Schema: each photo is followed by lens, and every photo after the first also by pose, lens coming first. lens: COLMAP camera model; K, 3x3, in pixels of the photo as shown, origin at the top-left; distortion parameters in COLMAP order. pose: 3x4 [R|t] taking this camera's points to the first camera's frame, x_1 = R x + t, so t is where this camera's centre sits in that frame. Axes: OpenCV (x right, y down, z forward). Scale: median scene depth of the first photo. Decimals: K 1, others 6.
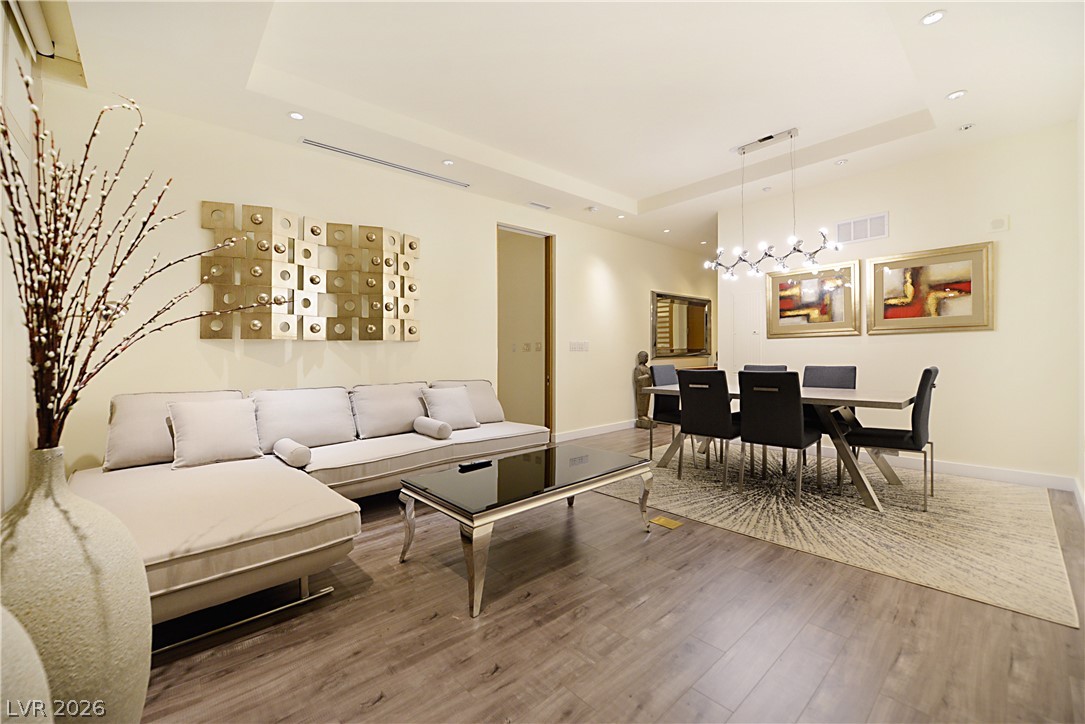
lens RADIAL K [[438.9, 0, 546.7], [0, 438.9, 357.1], [0, 0, 1]] dist [-0.016551, -0.000554]
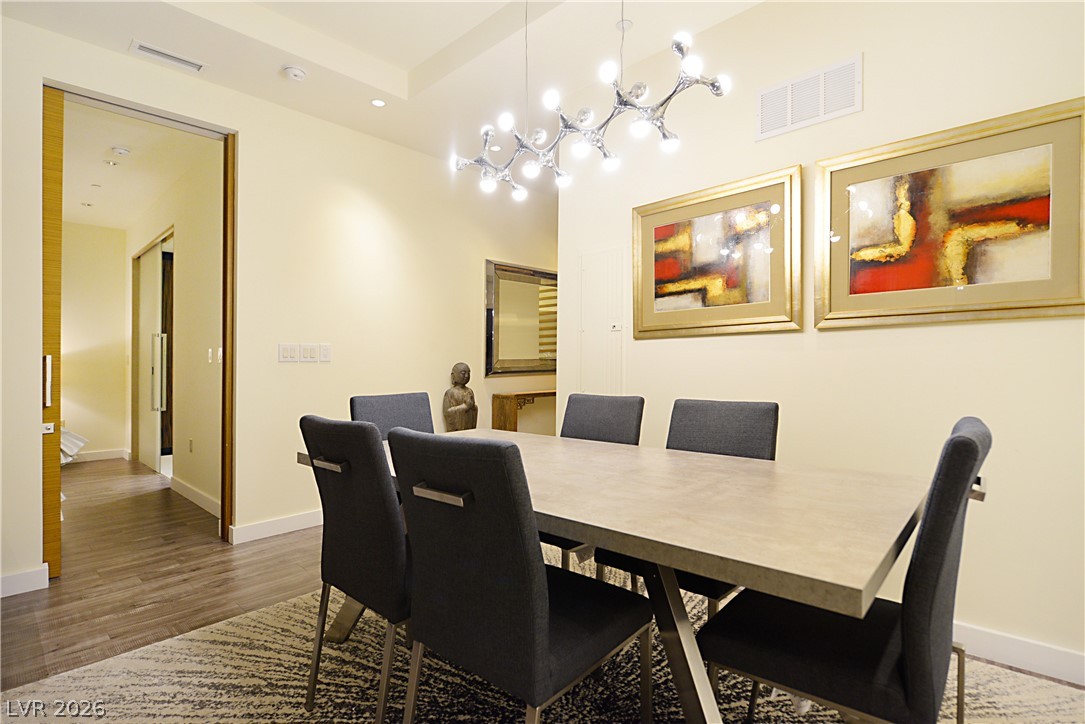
lens RADIAL K [[525.5, 0, 537.6], [0, 525.5, 375.0], [0, 0, 1]] dist [-0.005476, -0.000235]
pose [[0.996805, 0.002887, 0.079825, 0.424000], [-0.003889, 0.999916, 0.012392, -0.010240], [-0.079783, -0.012663, 0.996732, 0.499311]]
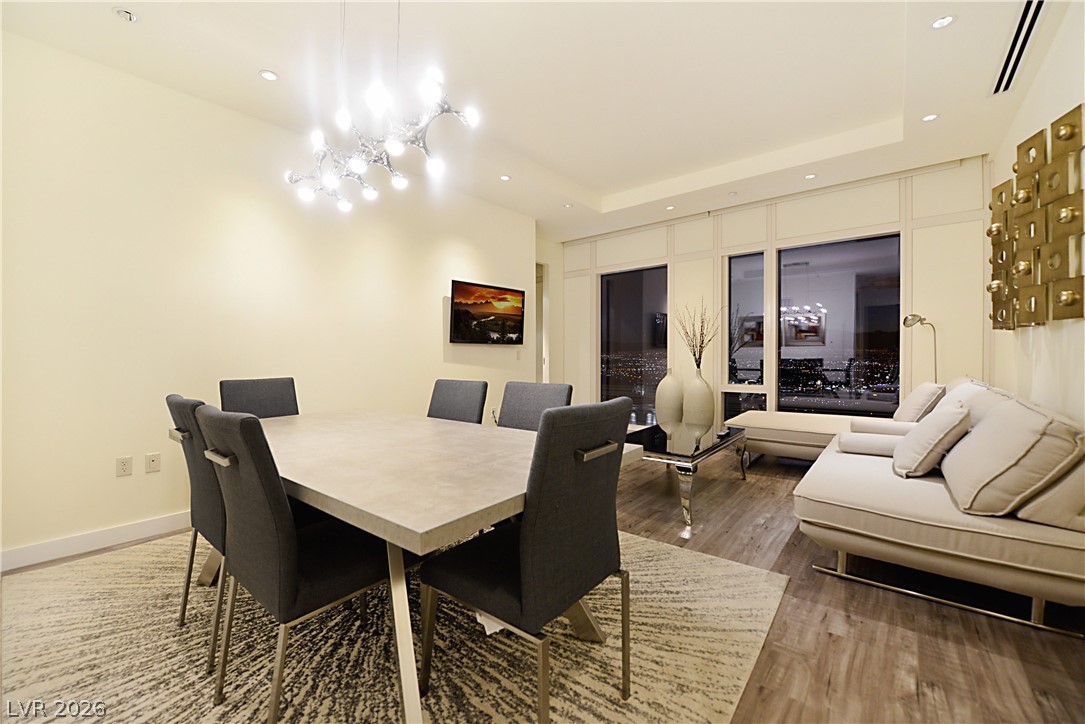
lens RADIAL K [[438.9, 0, 541.9], [0, 438.9, 360.7], [0, 0, 1]] dist [-0.016551, -0.000554]
pose [[-0.989507, 0.020365, -0.143041, 0.368848], [0.019595, 0.999785, 0.006791, -0.007724], [0.143148, 0.003917, -0.989693, 1.413051]]
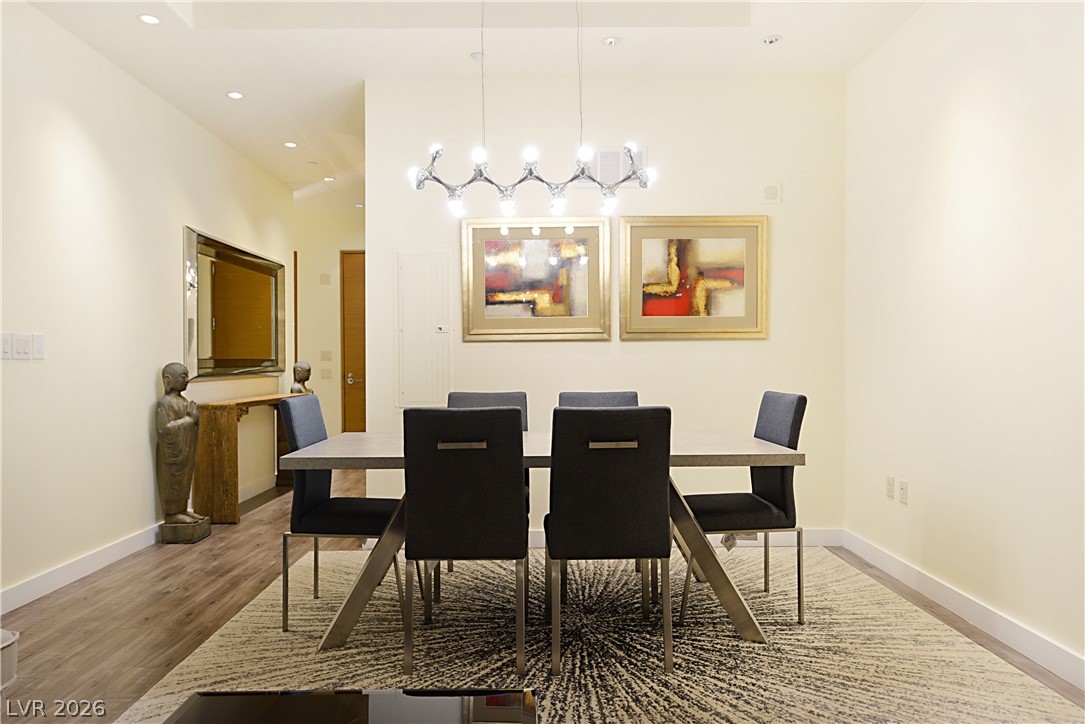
lens RADIAL K [[727.2, 0, 537.3], [0, 727.2, 374.9], [0, 0, 1]] dist [0.002161, 0.007630]
pose [[0.671612, -0.000342, 0.740903, -0.113215], [0.001252, 0.999999, -0.000673, -0.001108], [-0.740902, 0.001380, 0.671612, 0.413318]]
